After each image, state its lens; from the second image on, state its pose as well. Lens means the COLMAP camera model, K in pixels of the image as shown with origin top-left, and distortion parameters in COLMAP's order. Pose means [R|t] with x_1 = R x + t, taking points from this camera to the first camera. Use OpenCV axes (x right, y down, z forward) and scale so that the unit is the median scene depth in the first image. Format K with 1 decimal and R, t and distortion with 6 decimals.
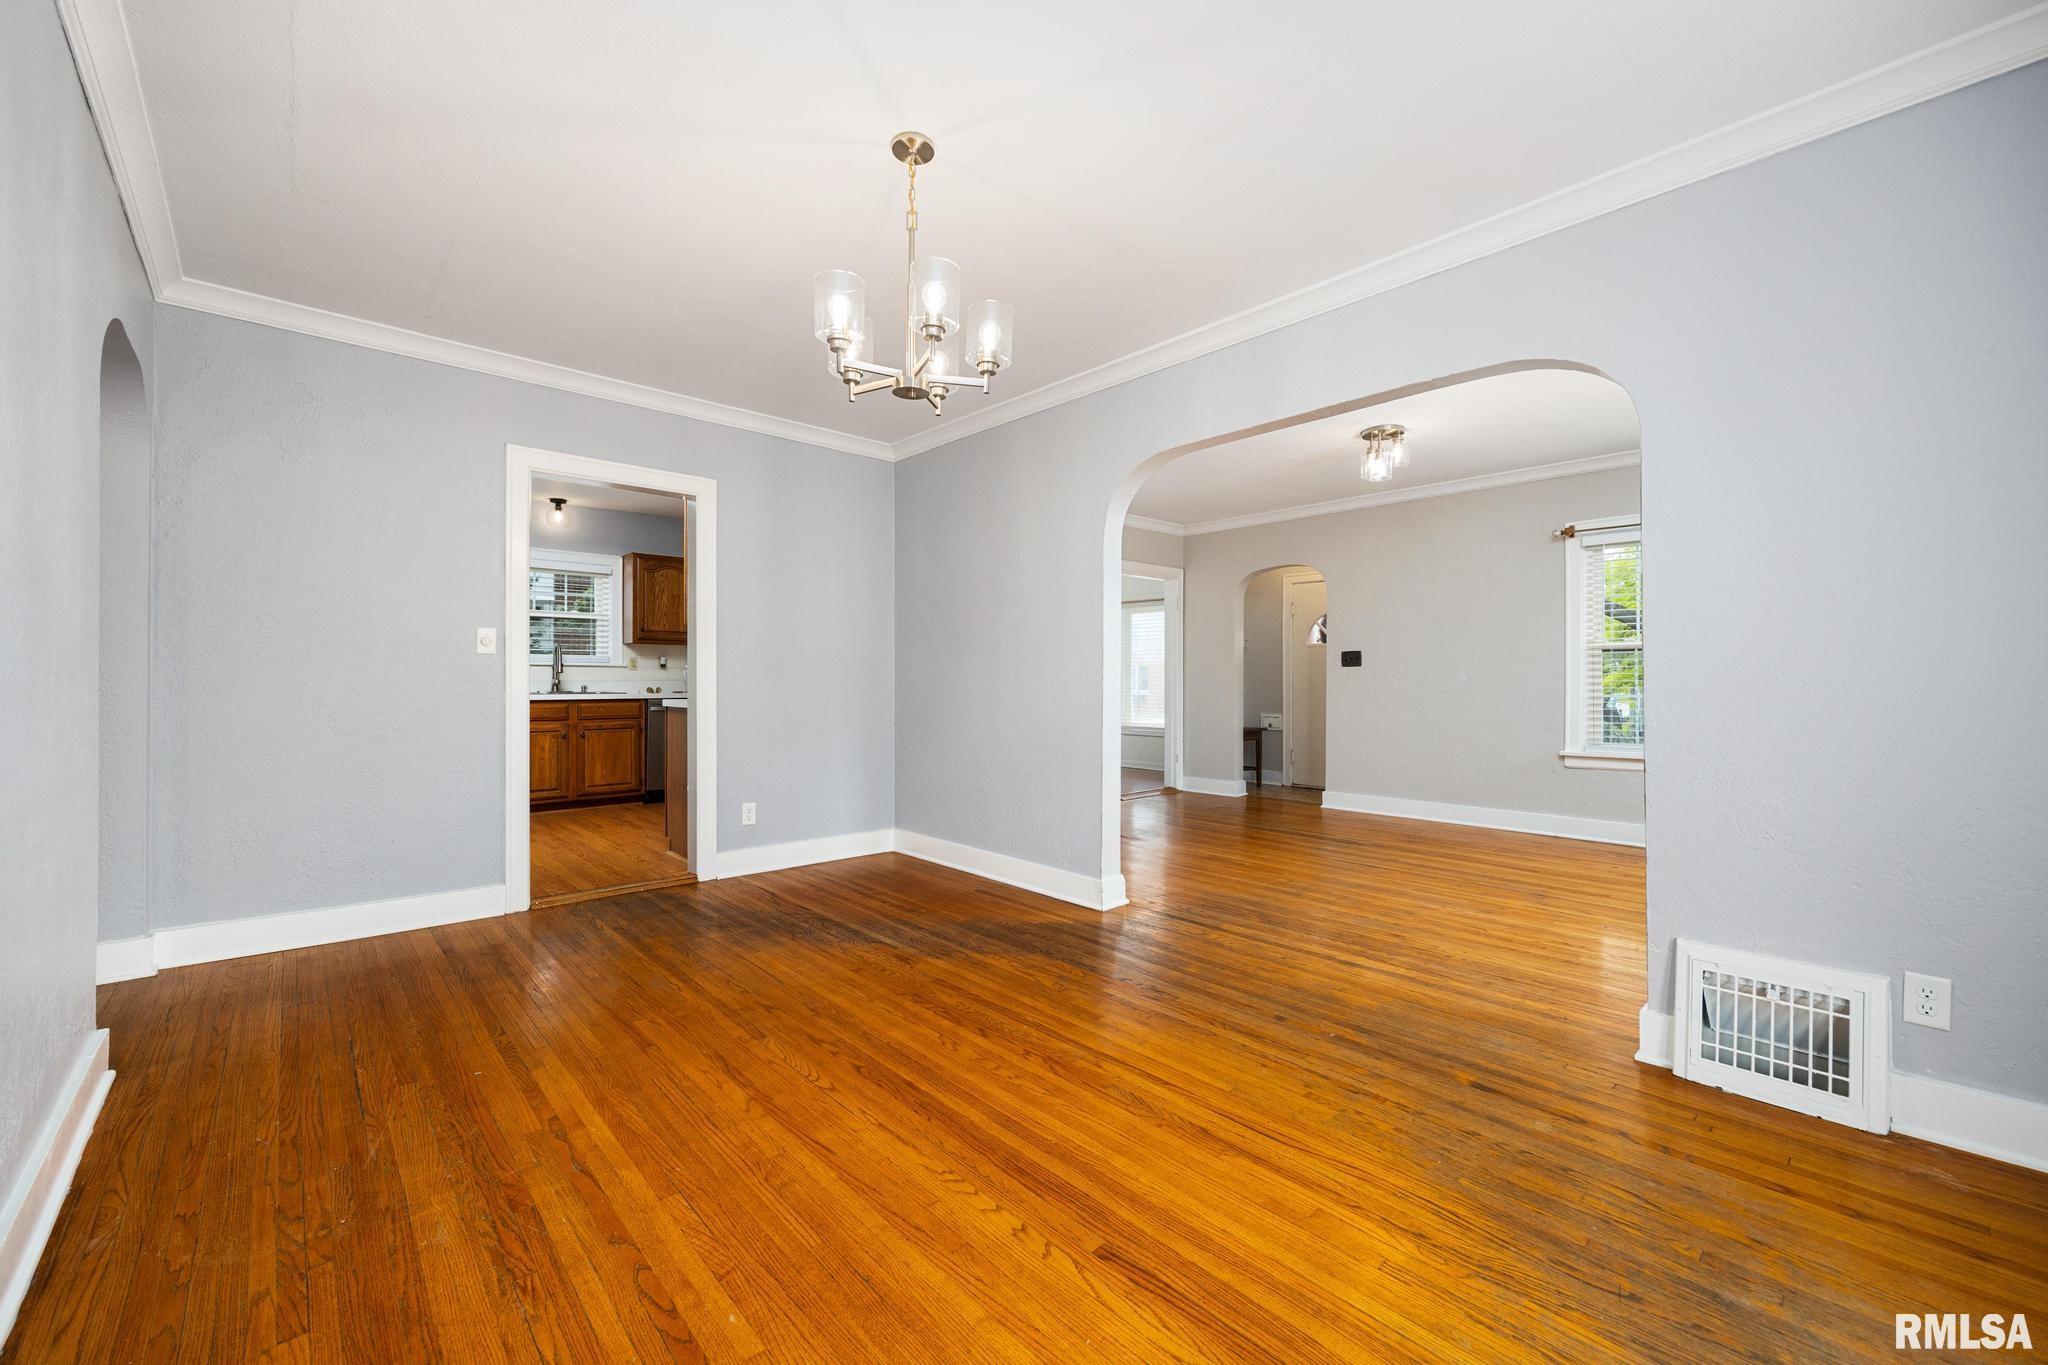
lens RADIAL K [[816.8, 0, 1028.9], [0, 816.8, 676.2], [0, 0, 1]] dist [-0.003071, 0.000250]
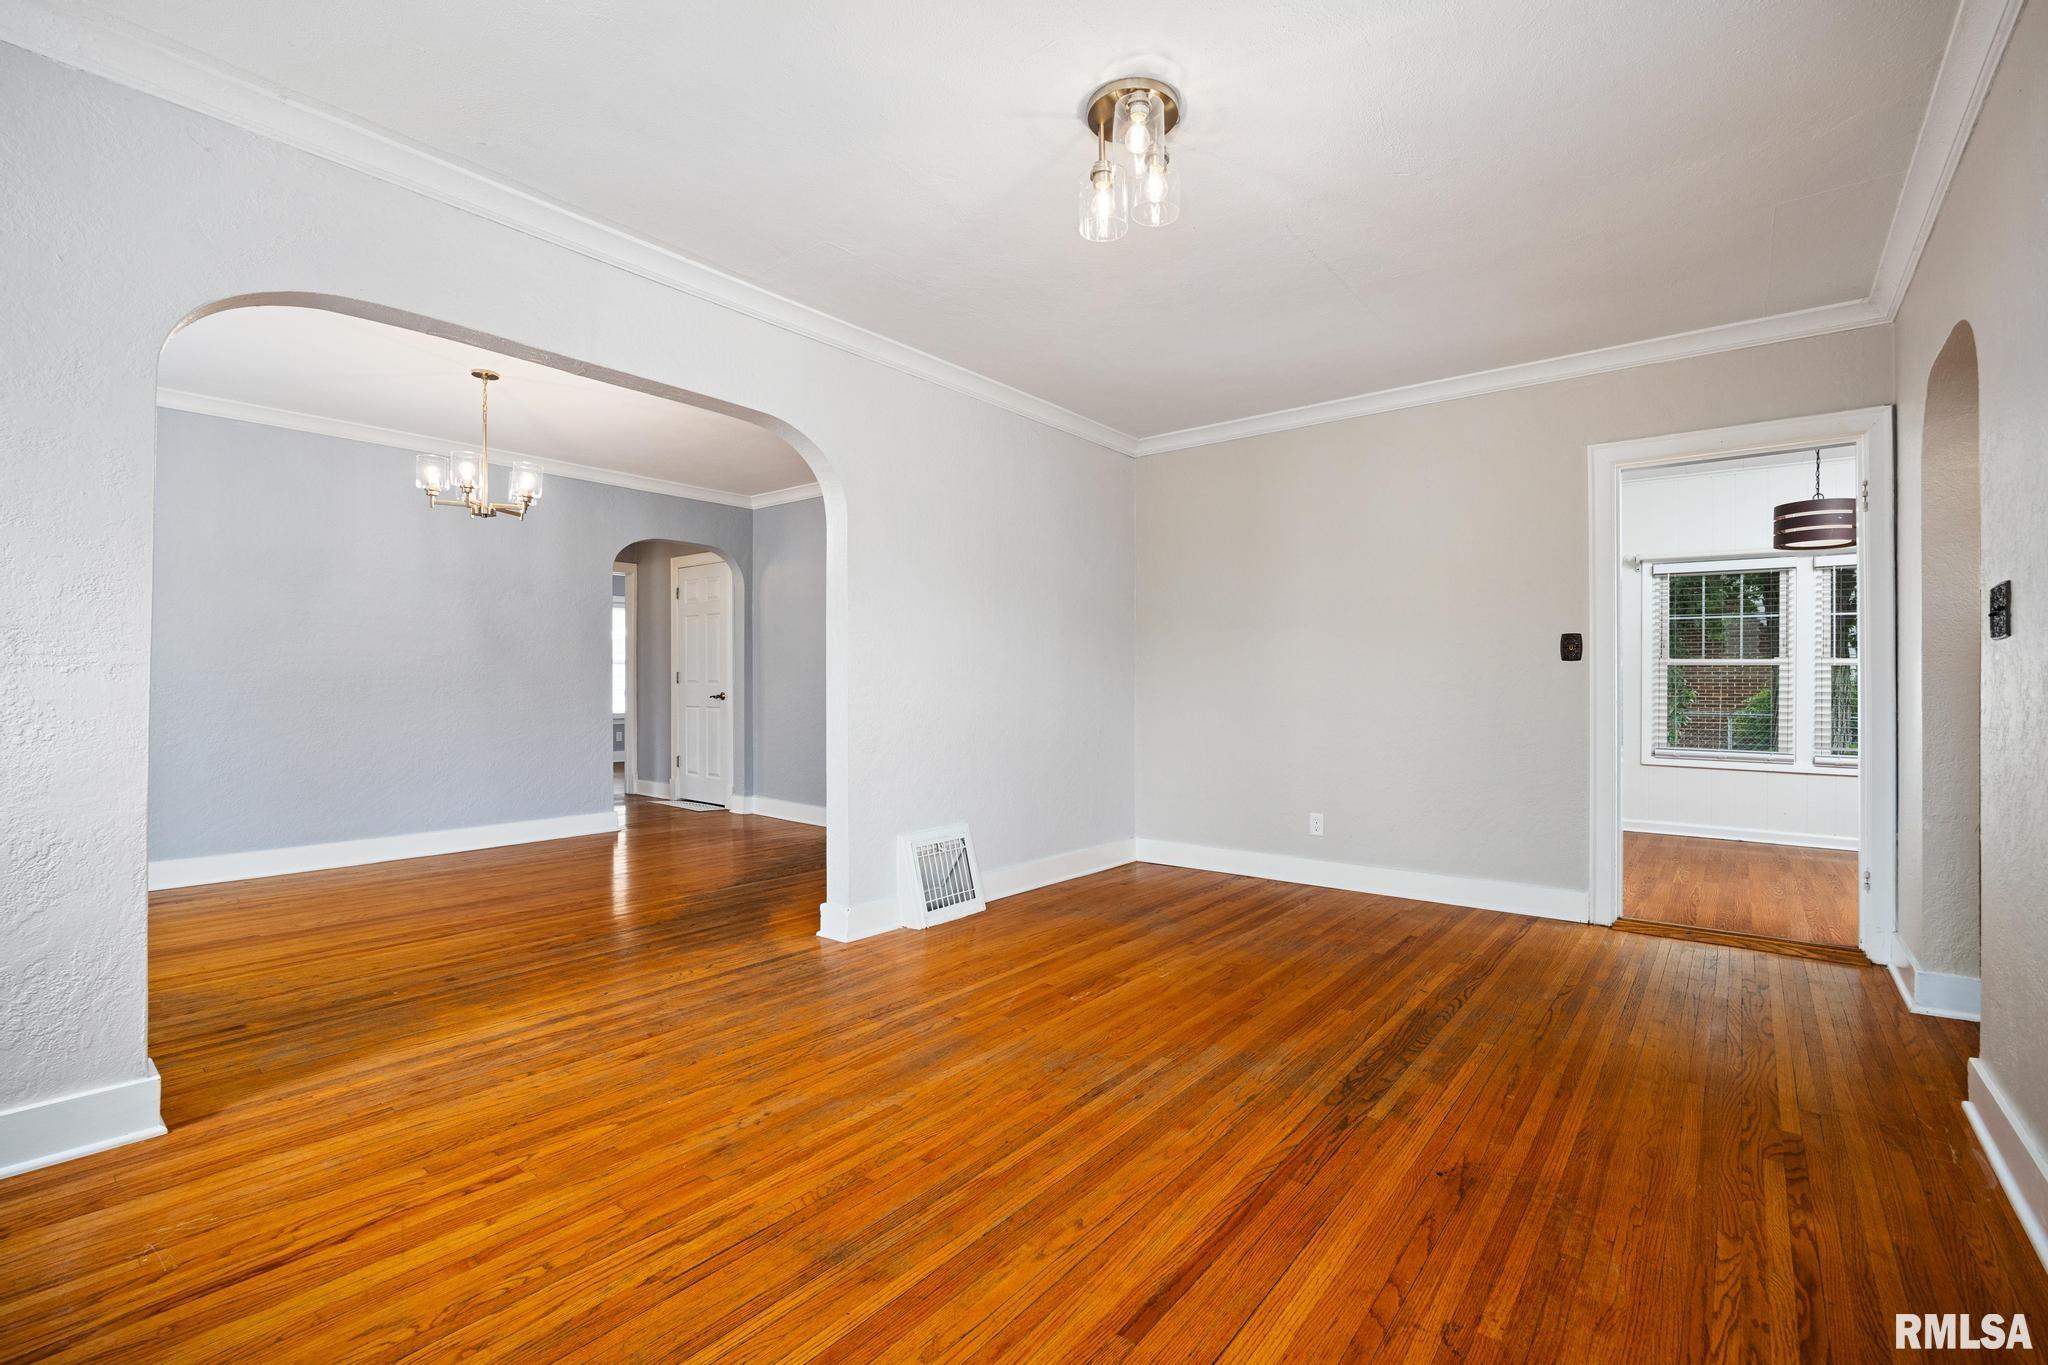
lens RADIAL K [[885.9, 0, 1035.8], [0, 885.9, 680.7], [0, 0, 1]] dist [-0.020064, 0.000397]
pose [[0.153090, -0.003012, -0.988208, 1.350051], [0.000468, 0.999995, -0.002976, 0.008559], [0.988212, -0.000007, 0.153091, 1.337744]]
